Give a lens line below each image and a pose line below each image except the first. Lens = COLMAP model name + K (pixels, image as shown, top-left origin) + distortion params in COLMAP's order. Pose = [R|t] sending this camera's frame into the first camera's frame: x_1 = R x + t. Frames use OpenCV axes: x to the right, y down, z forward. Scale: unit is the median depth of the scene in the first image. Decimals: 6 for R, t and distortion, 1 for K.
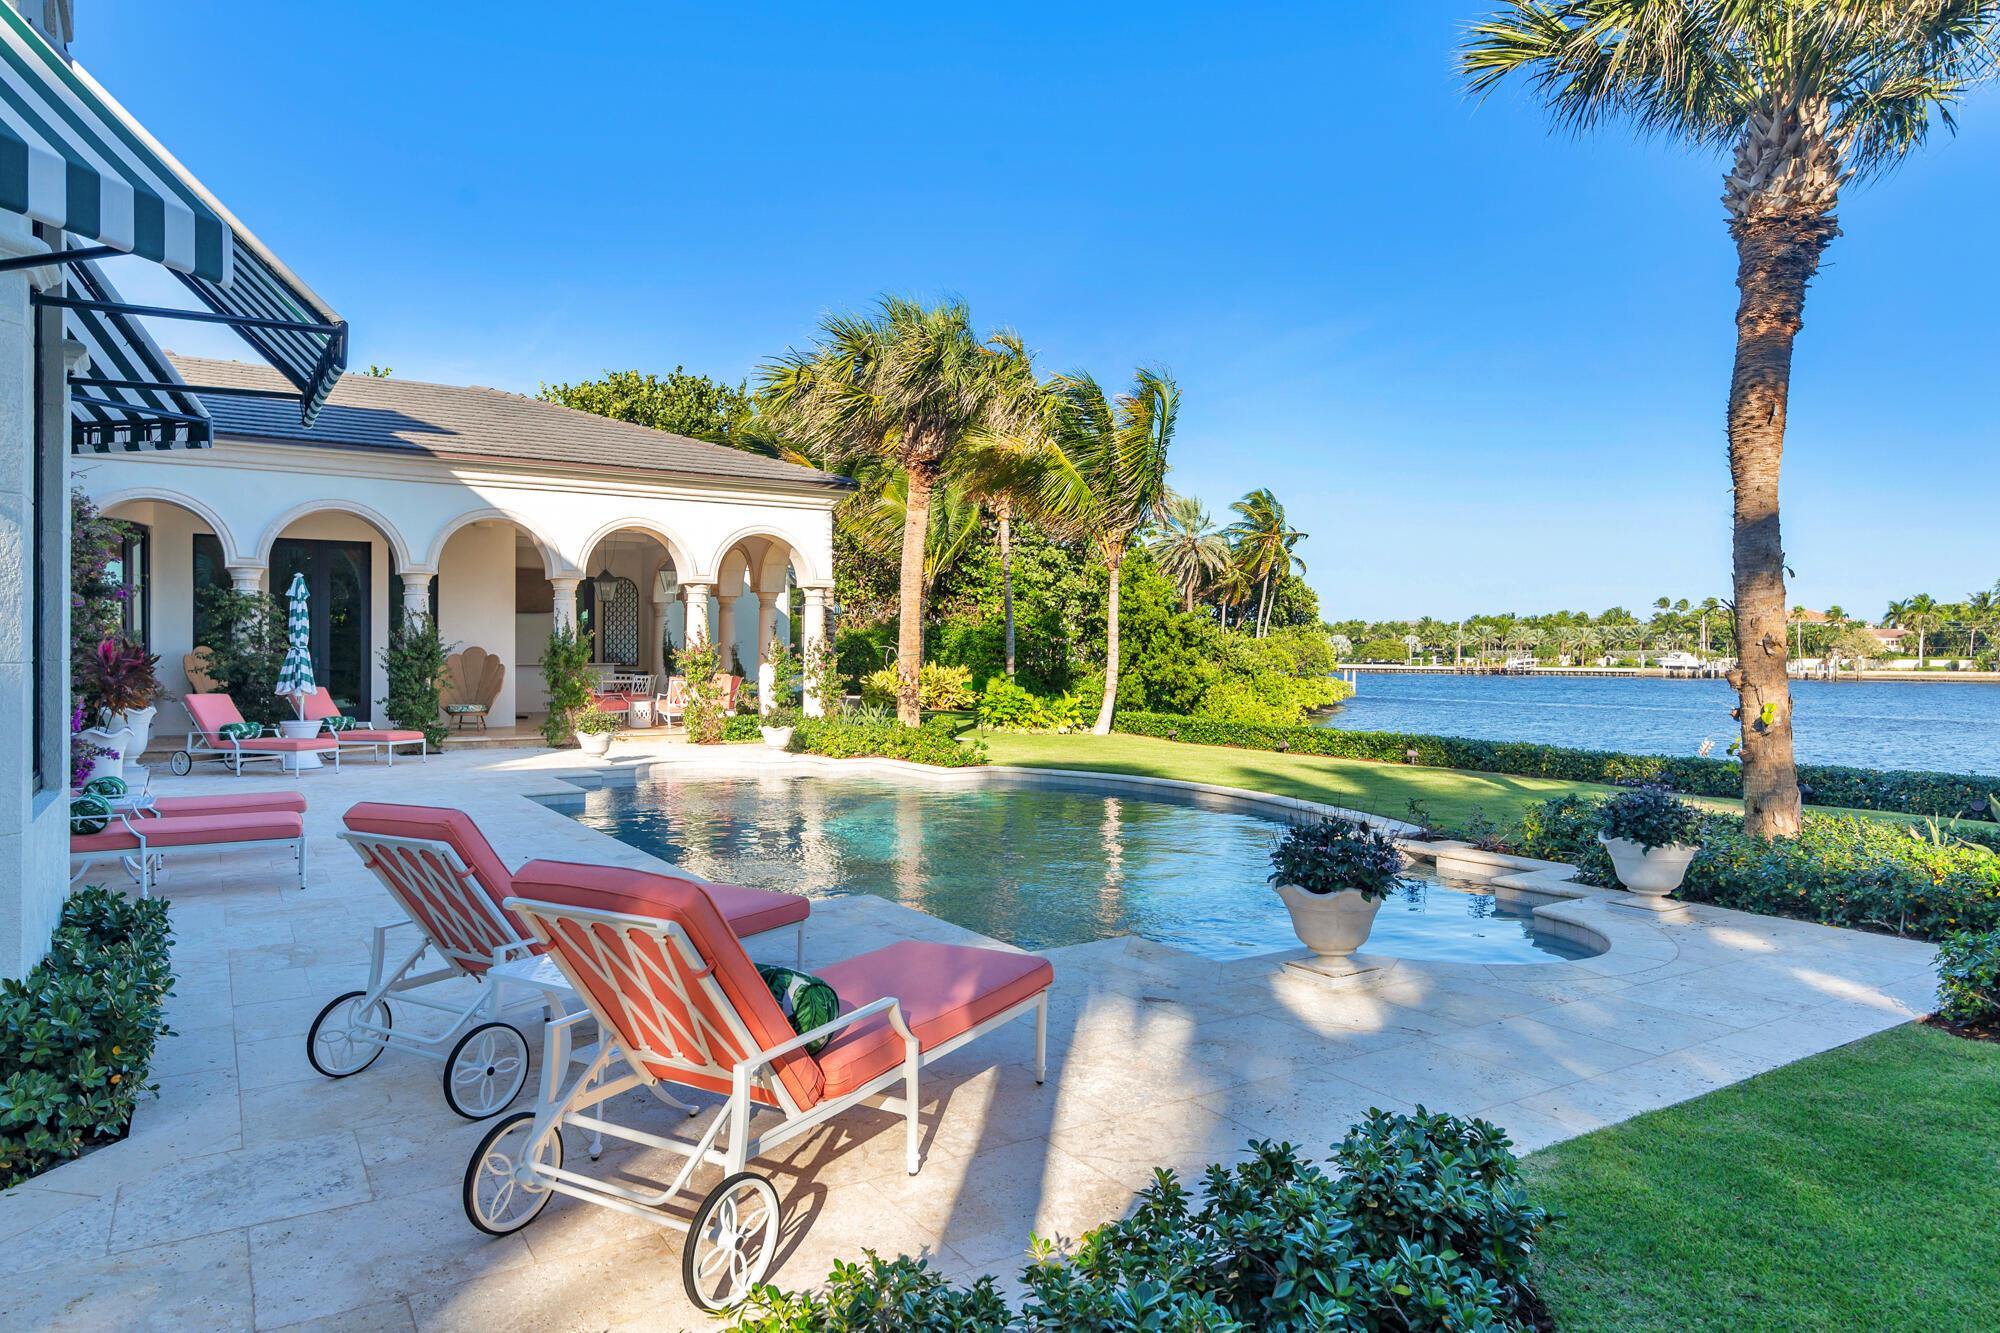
lens RADIAL K [[1282.5, 0, 1000.0], [0, 1282.5, 666.5], [0, 0, 1]] dist [0.012973, -0.000345]
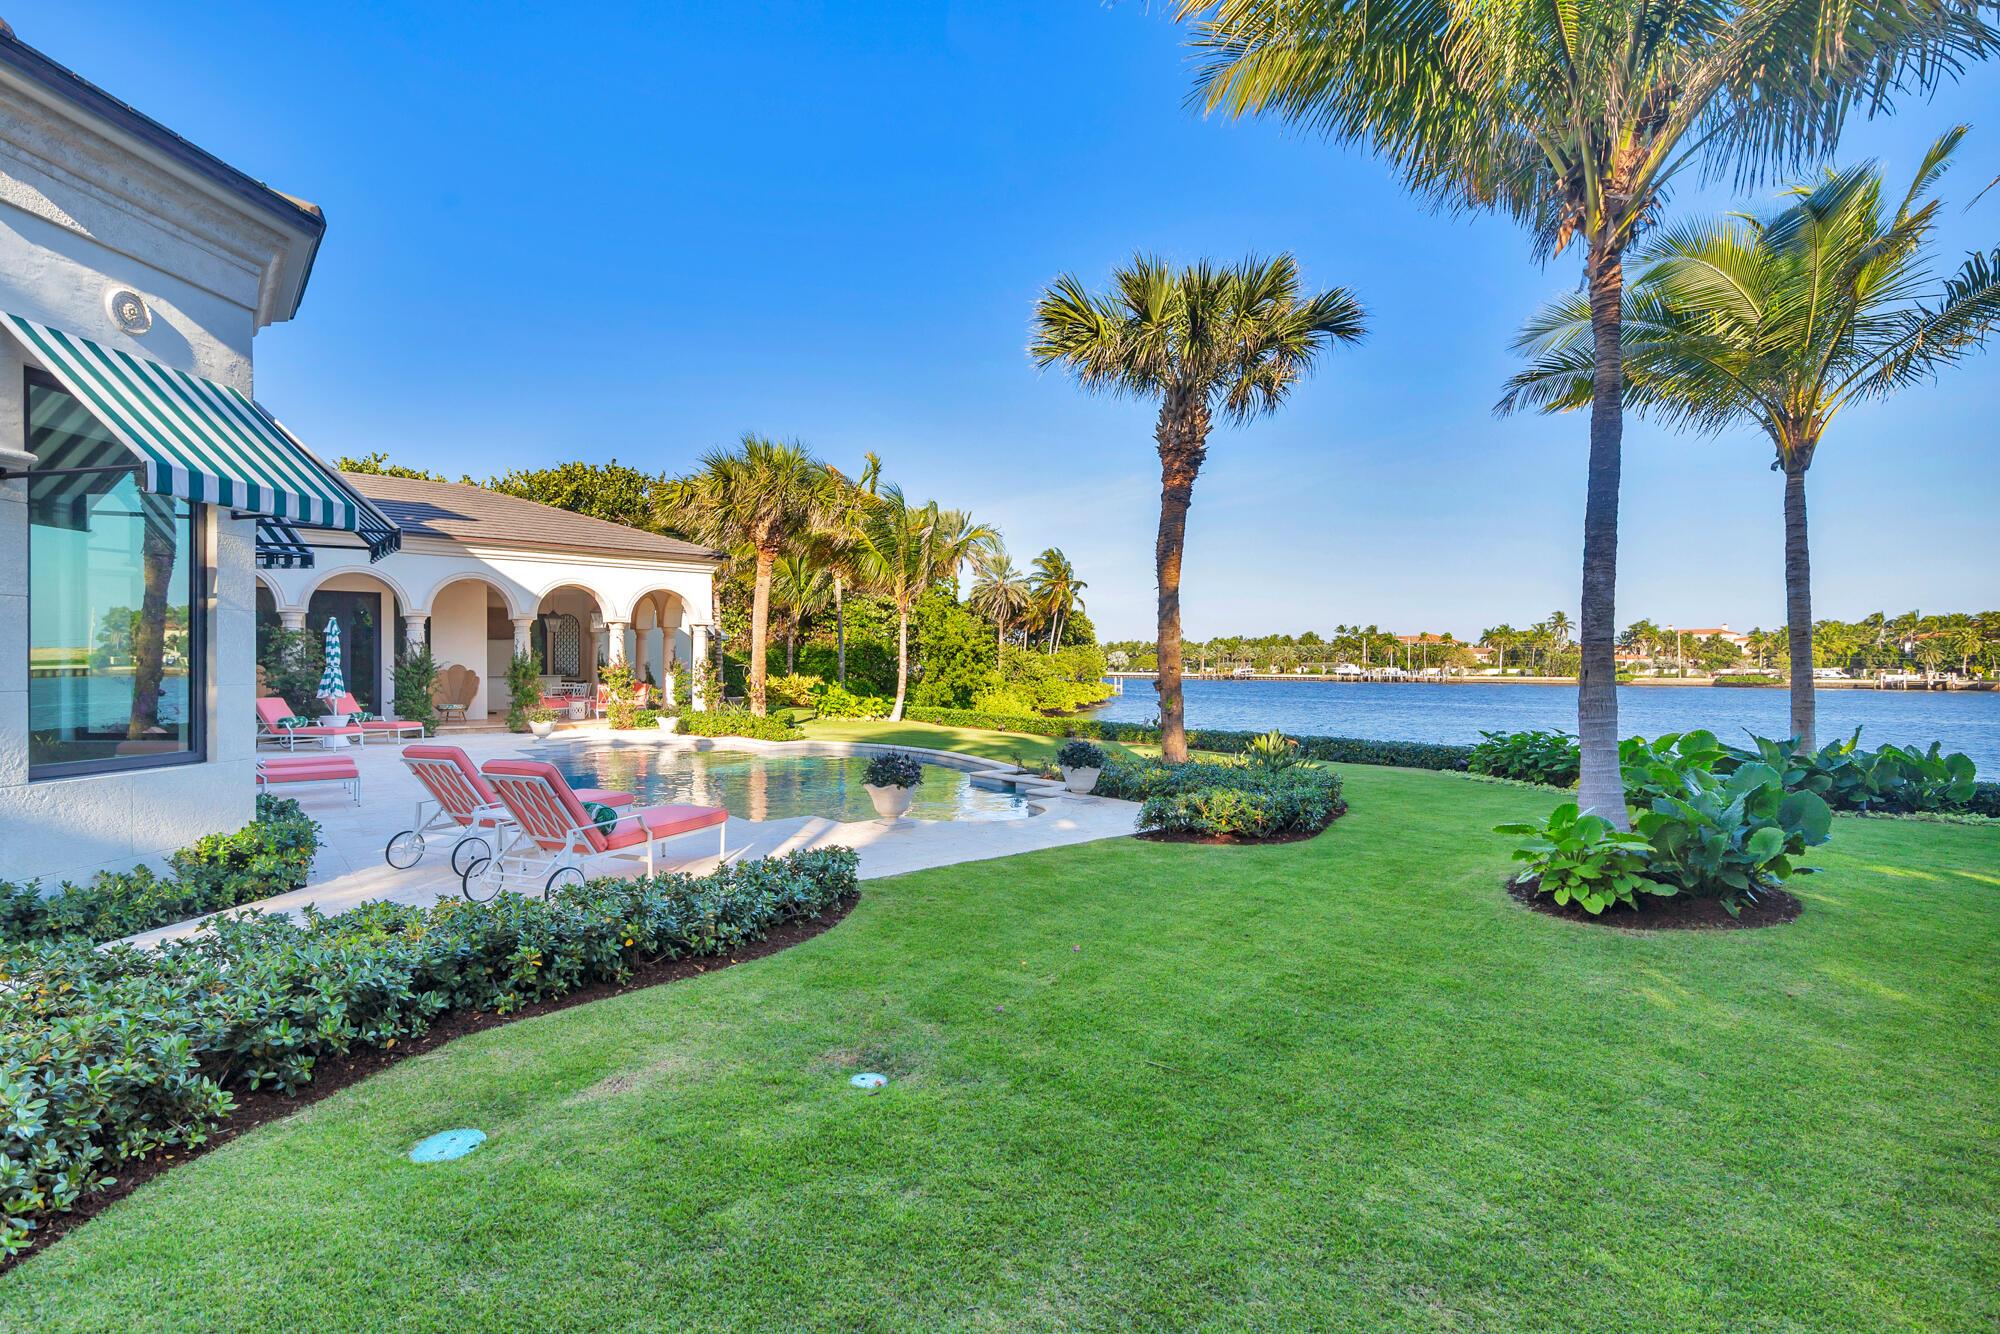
lens RADIAL K [[940.4, 0, 1010.5], [0, 940.4, 677.5], [0, 0, 1]] dist [0.001937, -0.000007]
pose [[0.989430, -0.001863, 0.145000, 0.060468], [0.001422, 0.999994, 0.003149, -0.003431], [-0.145005, -0.002910, 0.989427, -0.155505]]
